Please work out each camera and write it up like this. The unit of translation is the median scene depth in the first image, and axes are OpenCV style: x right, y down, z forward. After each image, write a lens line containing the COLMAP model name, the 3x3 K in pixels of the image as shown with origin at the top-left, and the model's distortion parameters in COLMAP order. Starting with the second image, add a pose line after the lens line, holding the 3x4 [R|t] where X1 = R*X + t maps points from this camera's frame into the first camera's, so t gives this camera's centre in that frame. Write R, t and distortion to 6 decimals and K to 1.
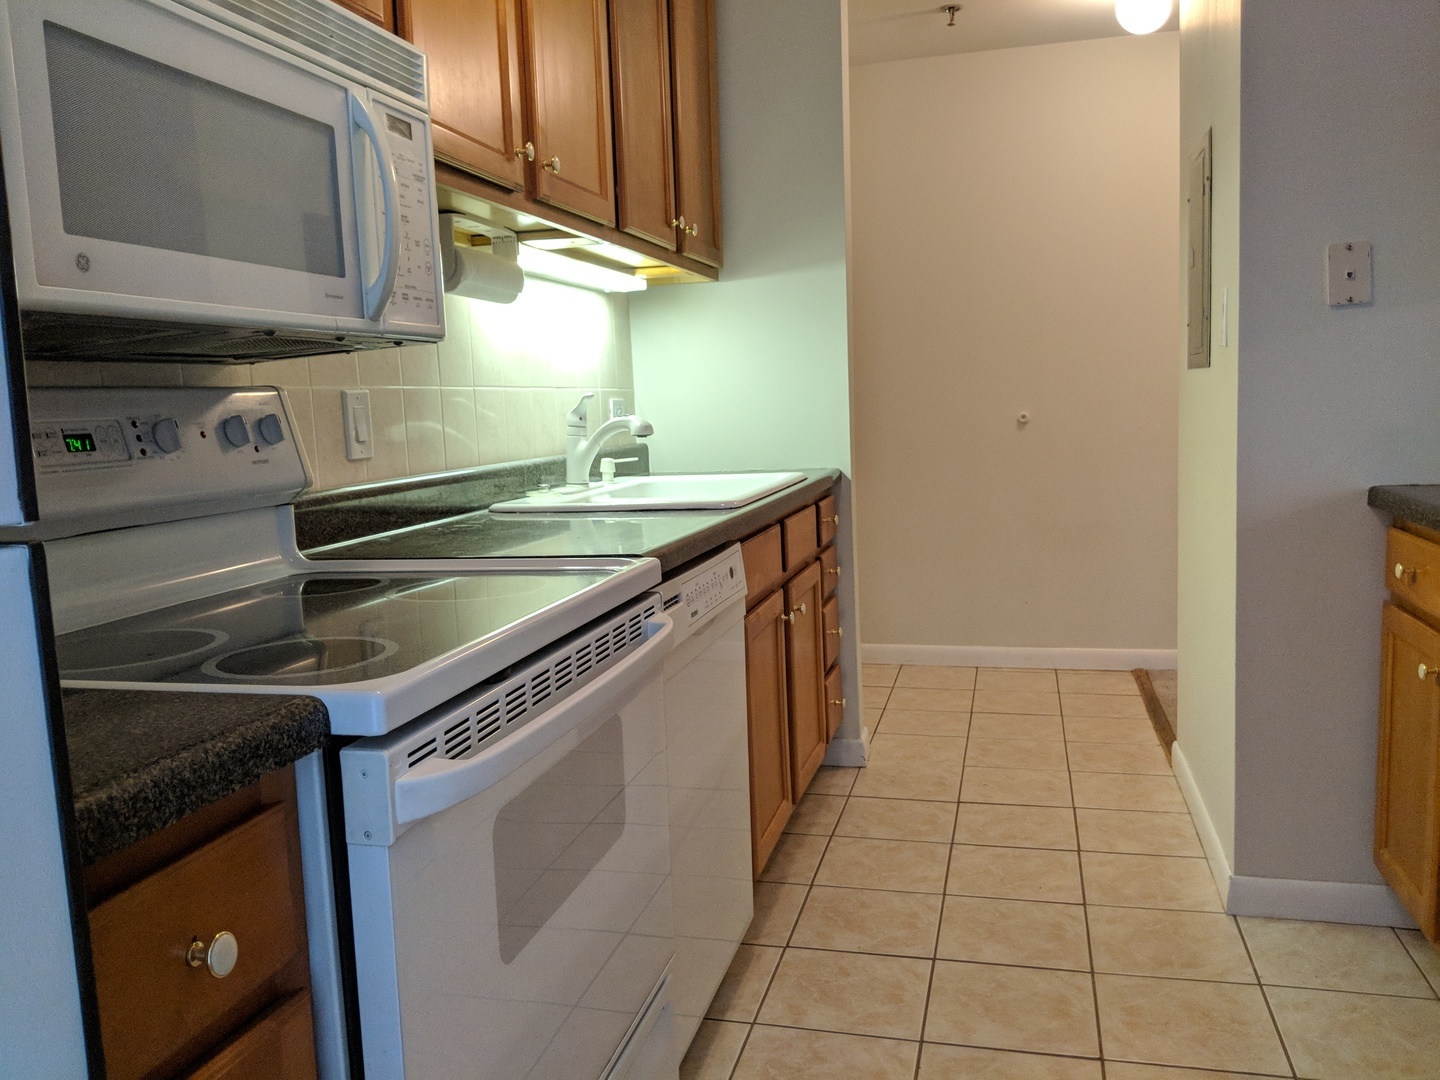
lens RADIAL K [[1159.3, 0, 719.2], [0, 1159.3, 522.1], [0, 0, 1]] dist [0.093439, -0.213478]
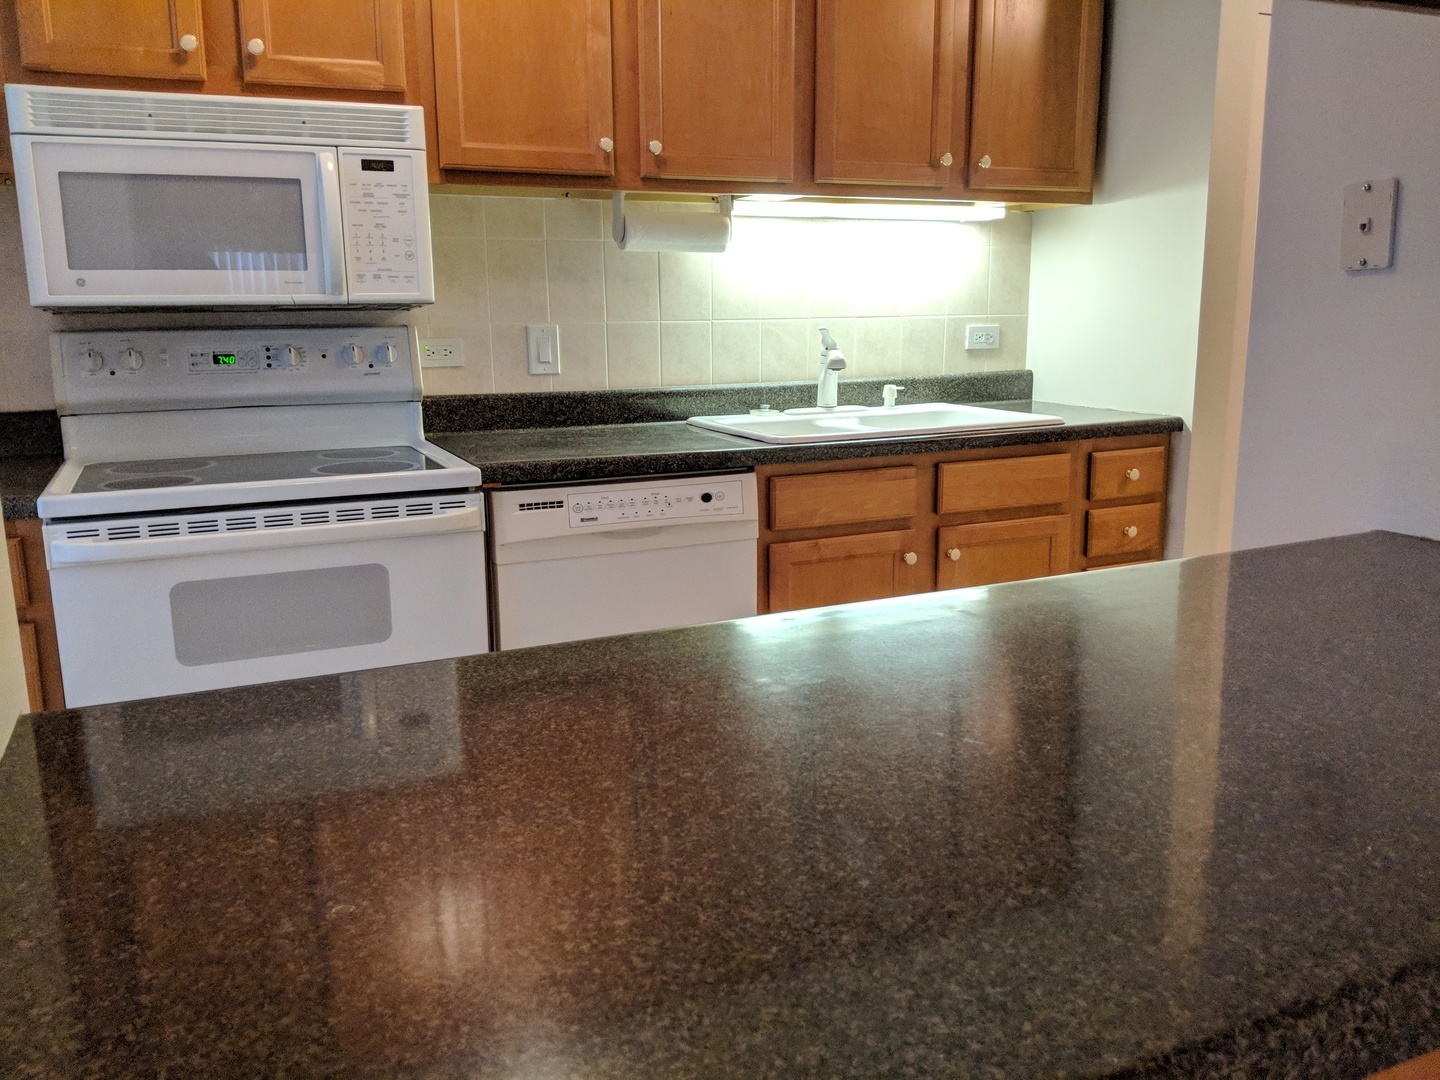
lens RADIAL K [[1159.3, 0, 719.2], [0, 1159.3, 522.1], [0, 0, 1]] dist [0.093439, -0.213478]
pose [[0.623818, 0.180928, -0.760340, 0.942281], [-0.098263, 0.983273, 0.153357, -0.115933], [0.775368, -0.020953, 0.631162, 0.271709]]
